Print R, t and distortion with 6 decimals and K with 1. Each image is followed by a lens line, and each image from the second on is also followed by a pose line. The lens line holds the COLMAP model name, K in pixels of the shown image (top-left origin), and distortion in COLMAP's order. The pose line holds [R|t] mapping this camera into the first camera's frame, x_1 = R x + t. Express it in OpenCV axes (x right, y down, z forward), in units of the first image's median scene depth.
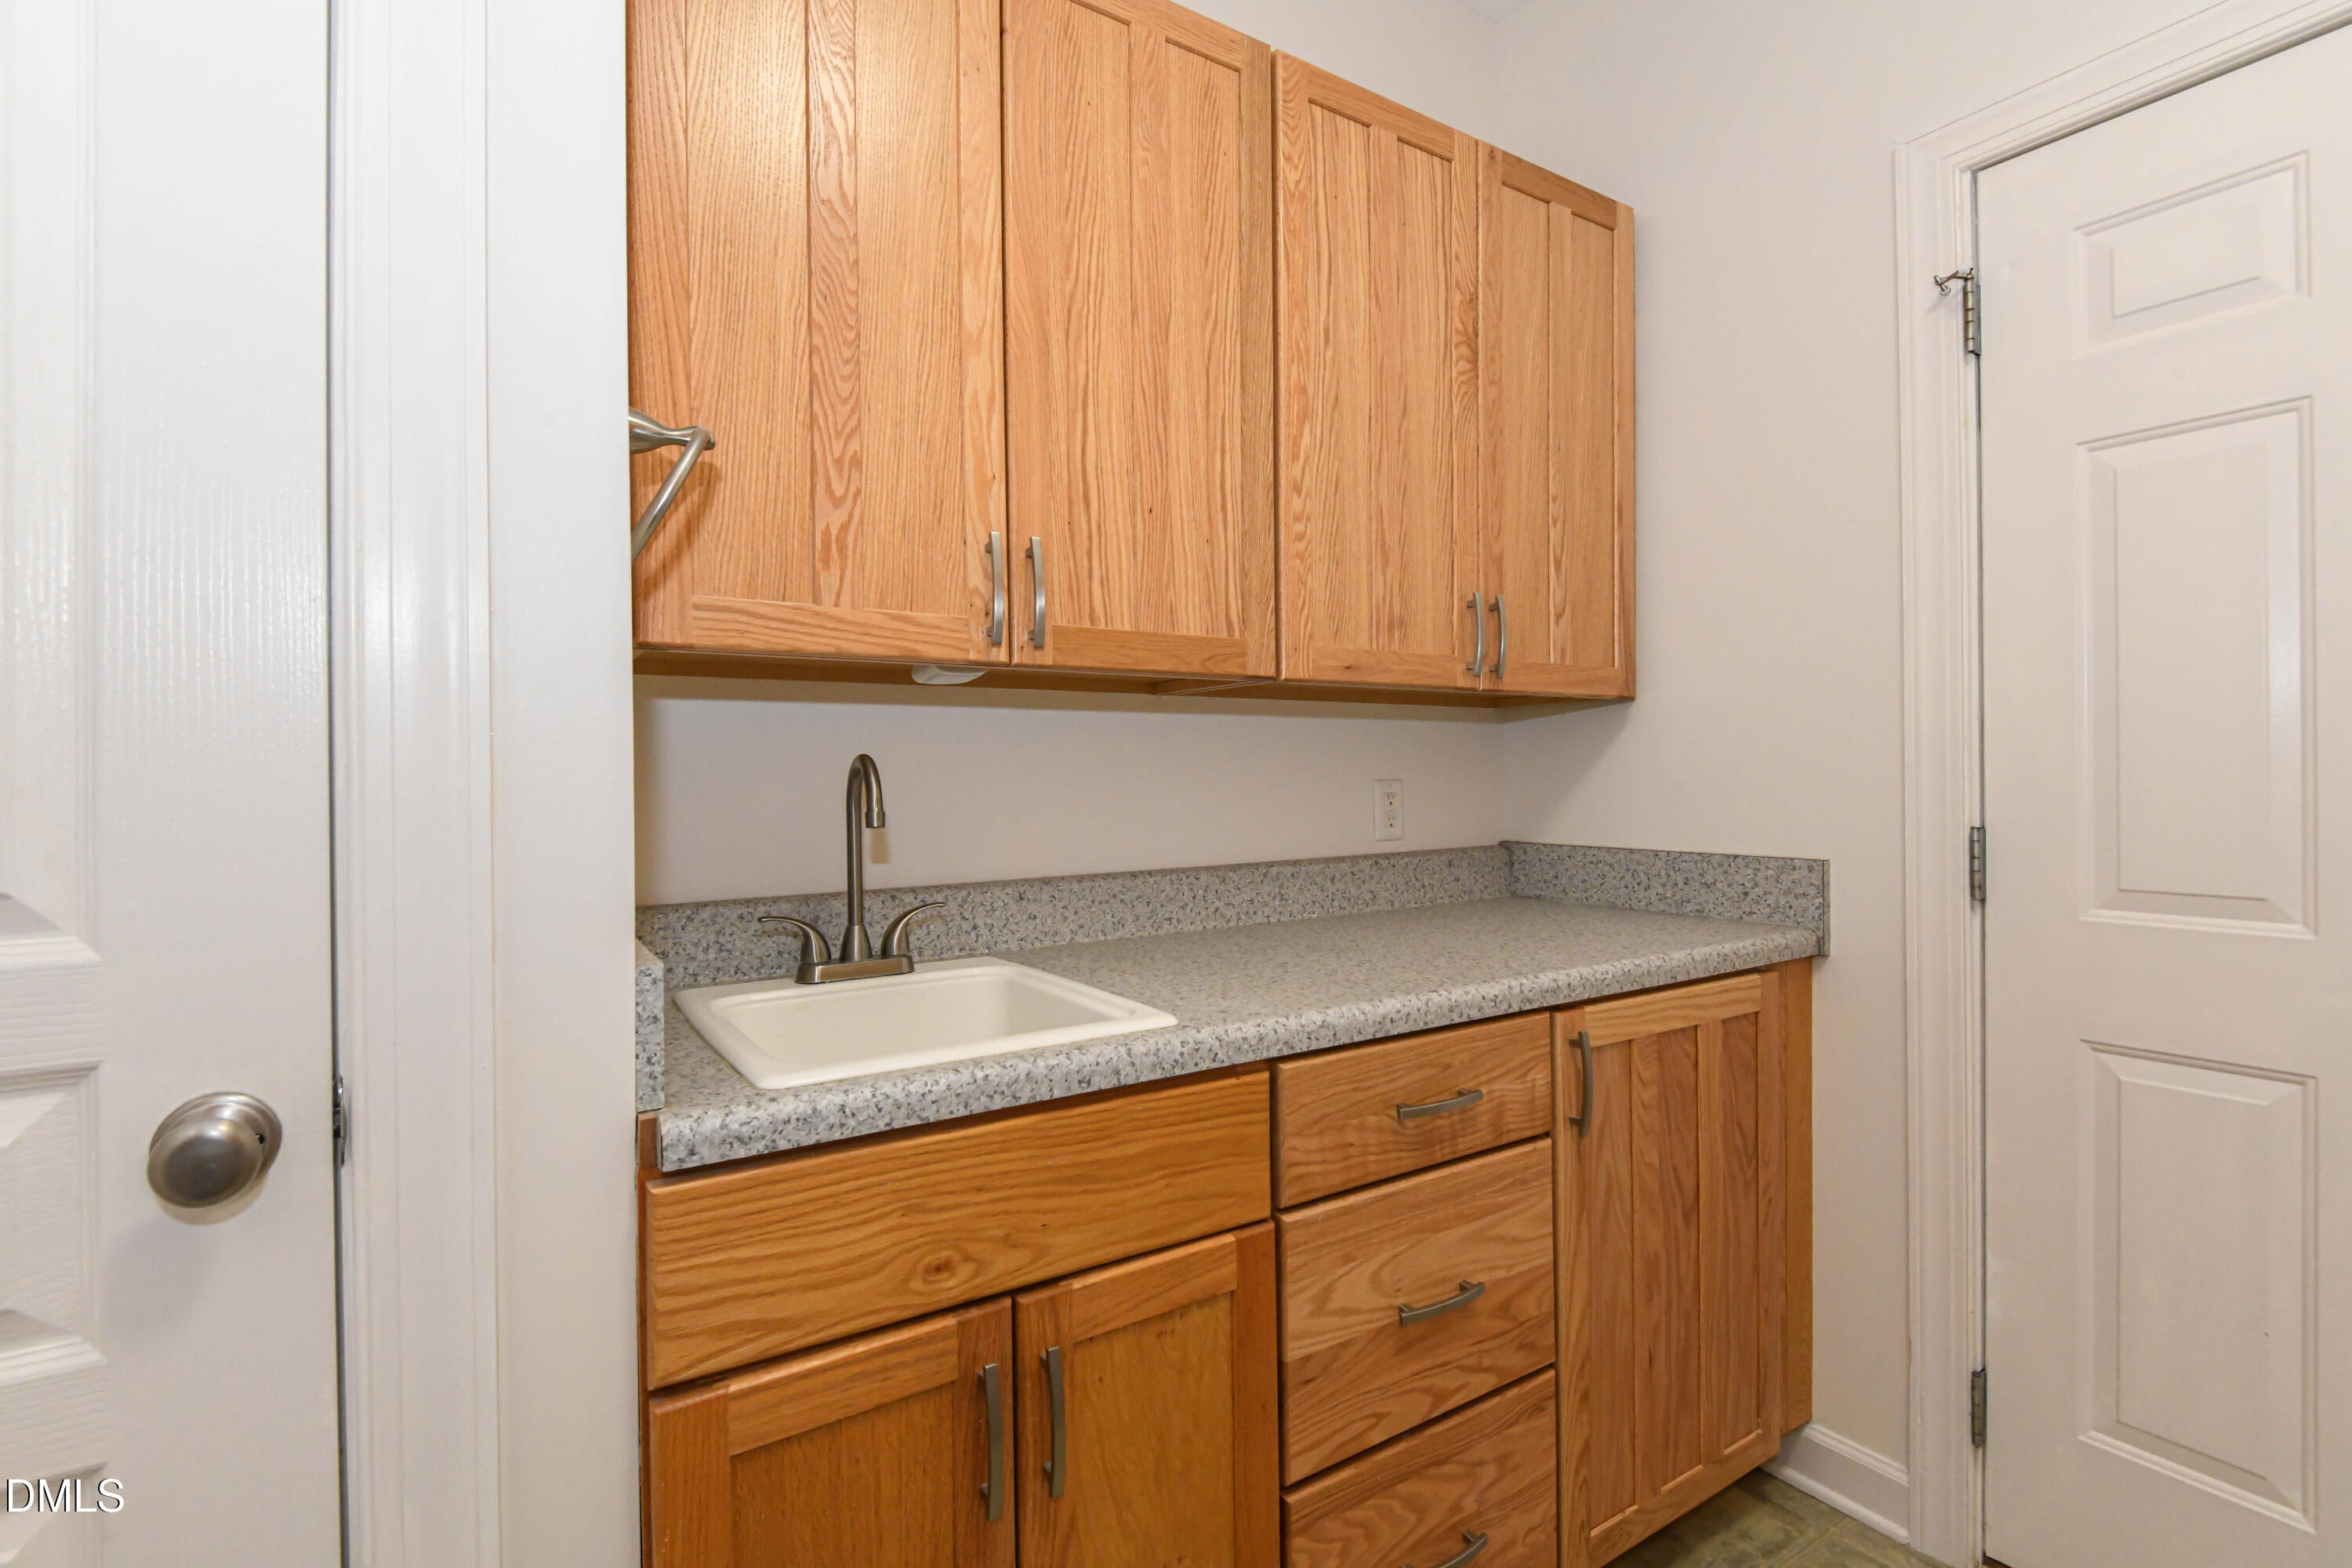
lens RADIAL K [[1083.7, 0, 1180.1], [0, 1083.7, 780.1], [0, 0, 1]] dist [0.007525, -0.005492]
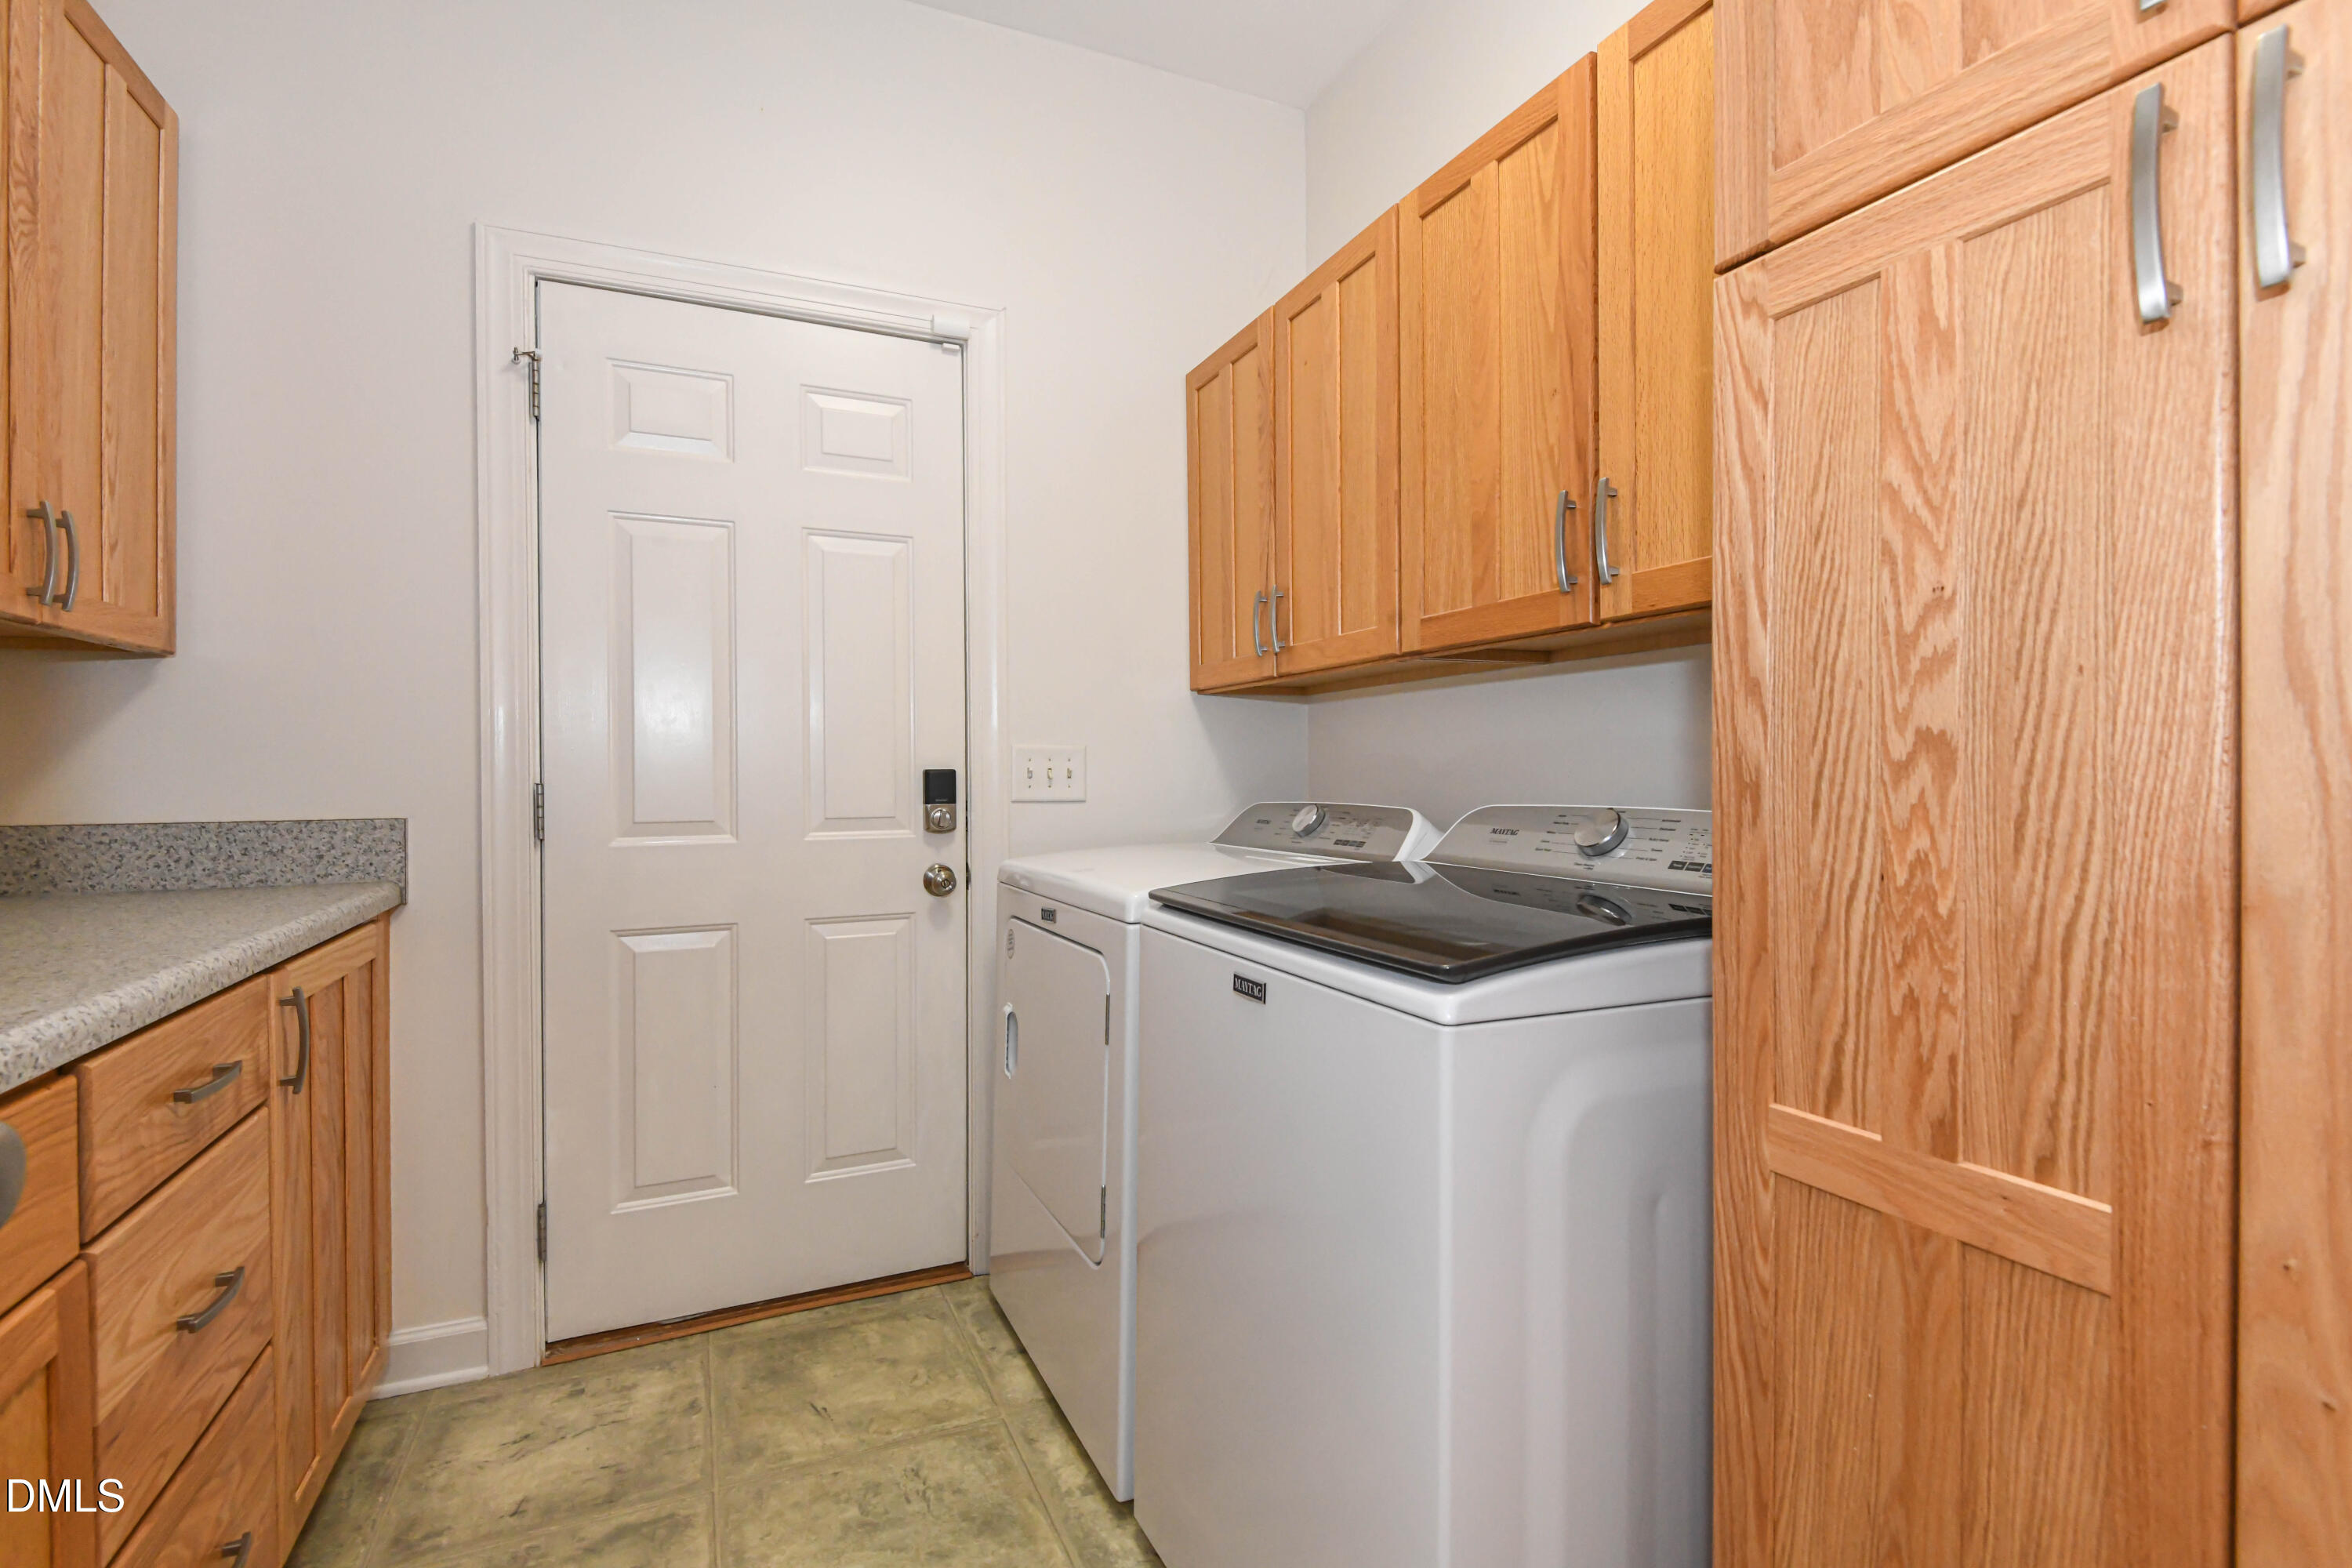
lens RADIAL K [[1083.7, 0, 1177.2], [0, 1083.7, 780.4], [0, 0, 1]] dist [0.007525, -0.005492]
pose [[0.150833, -0.006203, 0.988540, -0.442679], [0.008678, 0.999950, 0.004951, 0.040570], [-0.988521, 0.007832, 0.150880, 0.052154]]
